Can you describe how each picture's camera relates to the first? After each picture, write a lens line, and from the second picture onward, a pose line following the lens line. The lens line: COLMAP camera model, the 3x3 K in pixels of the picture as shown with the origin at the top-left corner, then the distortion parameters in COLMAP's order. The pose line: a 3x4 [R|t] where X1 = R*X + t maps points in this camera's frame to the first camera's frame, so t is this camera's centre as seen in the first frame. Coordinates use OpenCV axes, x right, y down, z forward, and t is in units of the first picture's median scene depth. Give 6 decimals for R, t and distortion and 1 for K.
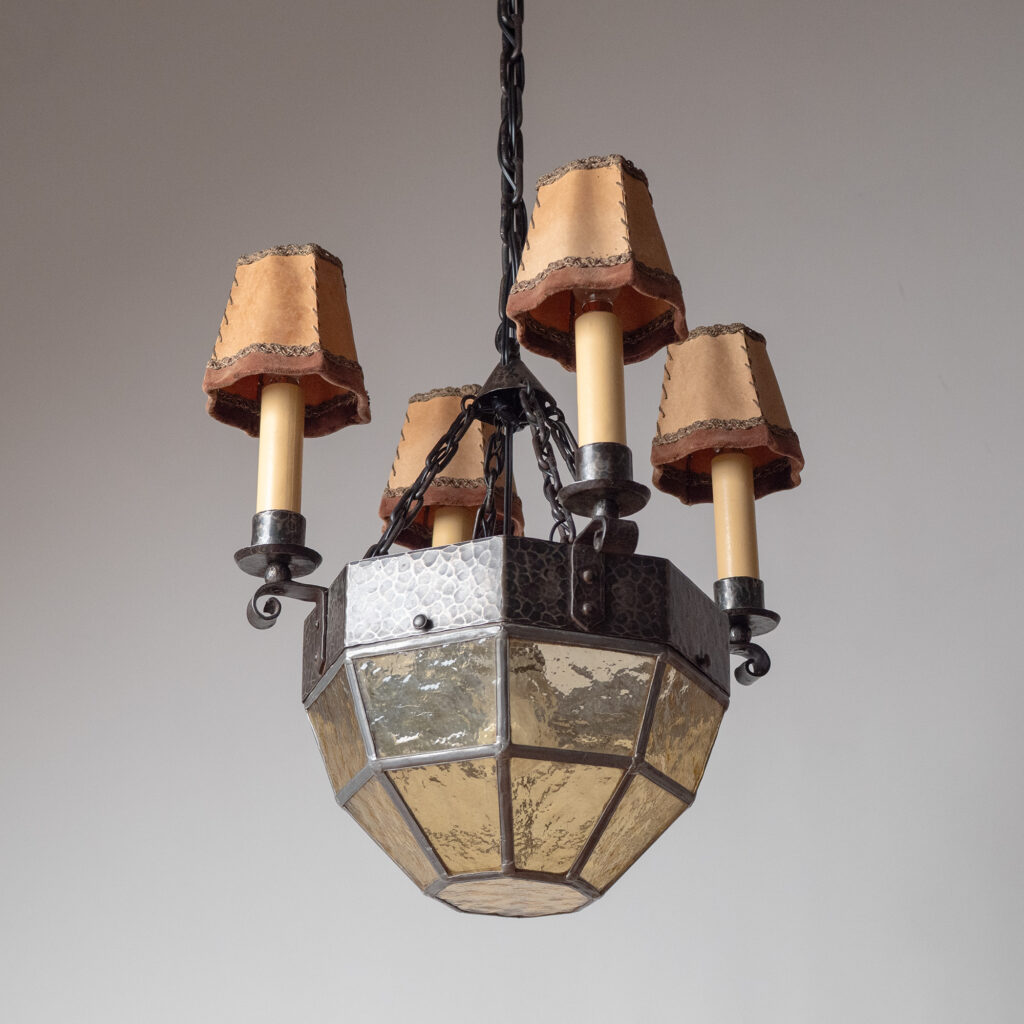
lens RADIAL K [[2092.4, 0, 512.0], [0, 2092.4, 512.0], [0, 0, 1]] dist [-0.042421, -0.008706]
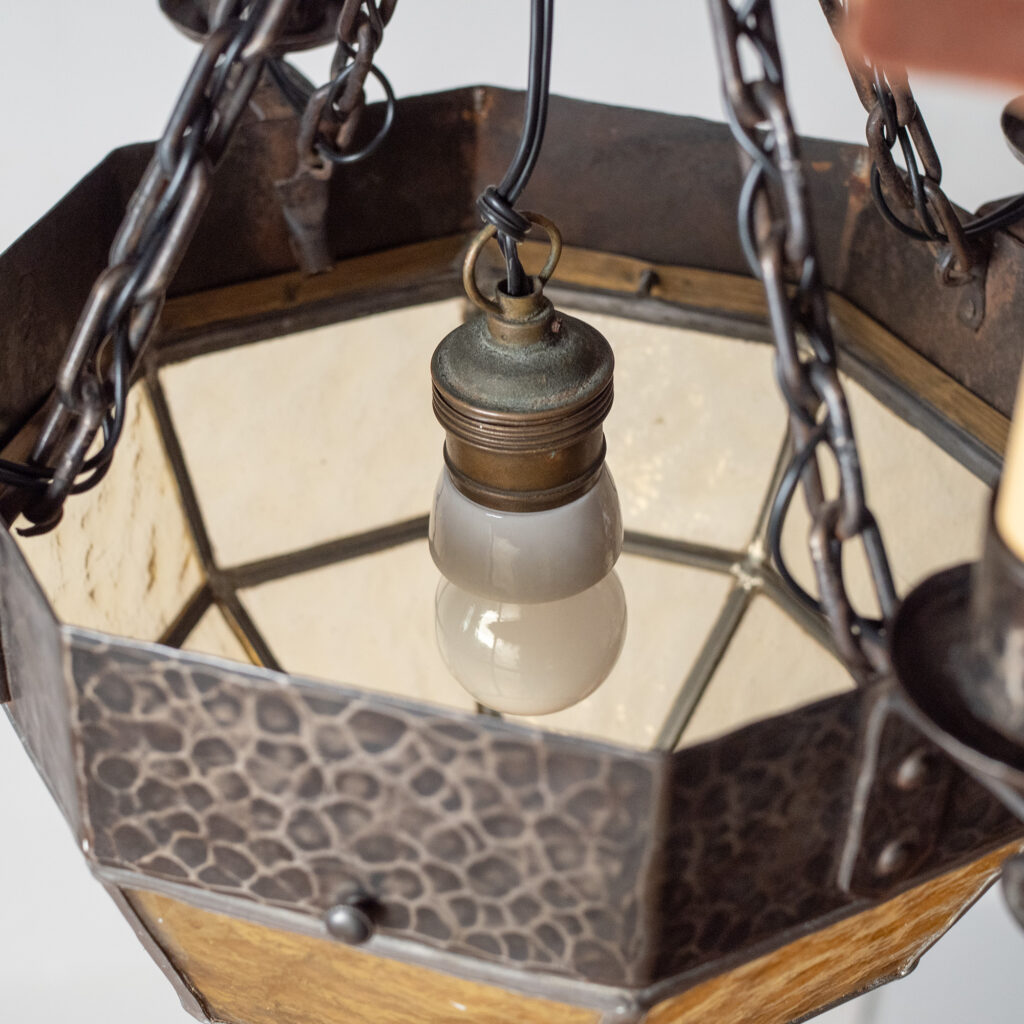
lens RADIAL K [[1811.5, 0, 512.0], [0, 1811.5, 512.0], [0, 0, 1]] dist [-0.026807, 0.011297]
pose [[0.982575, -0.073277, 0.170814, -0.059492], [-0.107536, 0.525461, 0.843994, -0.194923], [-0.151601, -0.847656, 0.508425, 0.885376]]
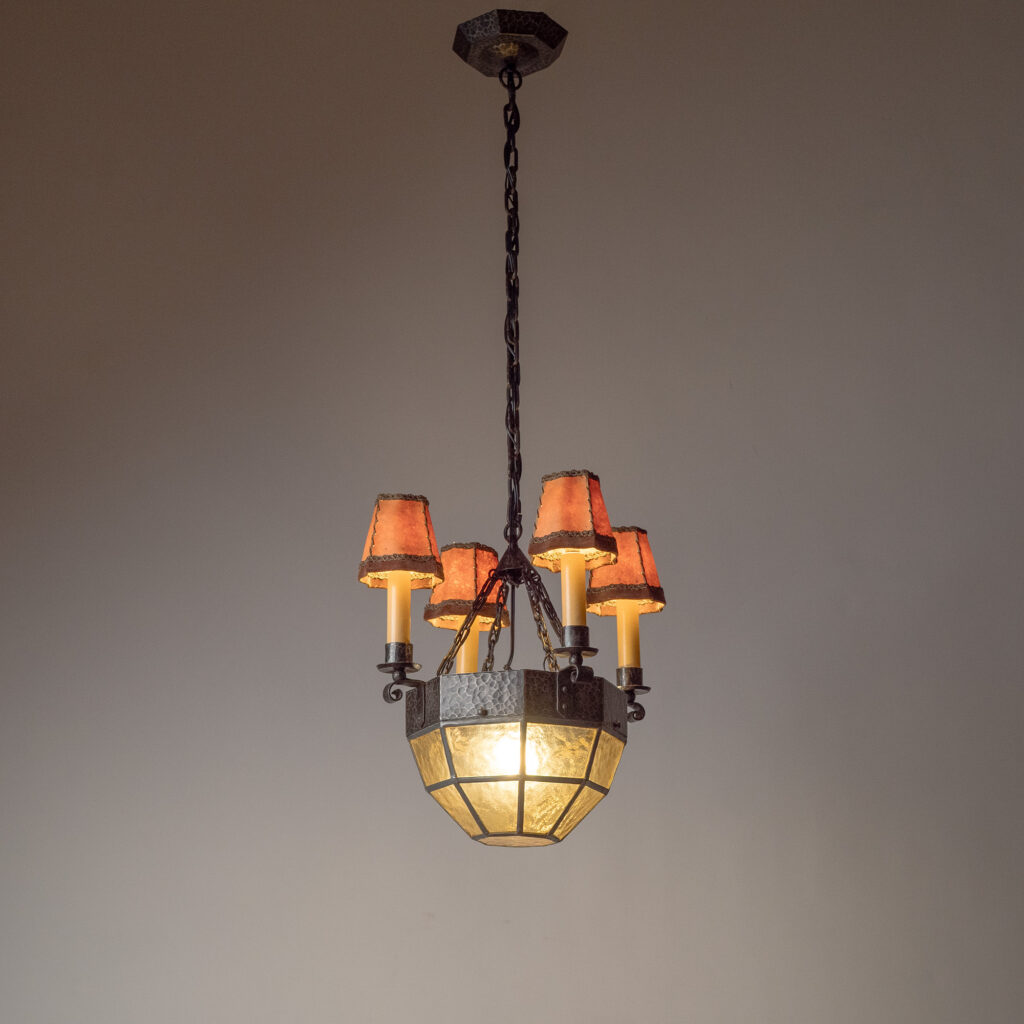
lens RADIAL K [[1811.5, 0, 512.0], [0, 1811.5, 512.0], [0, 0, 1]] dist [-0.026807, 0.011297]
pose [[0.993715, 0.026225, 0.108828, -0.200208], [-0.038494, 0.992937, 0.112220, -0.319831], [-0.105116, -0.115704, 0.987706, -0.658557]]
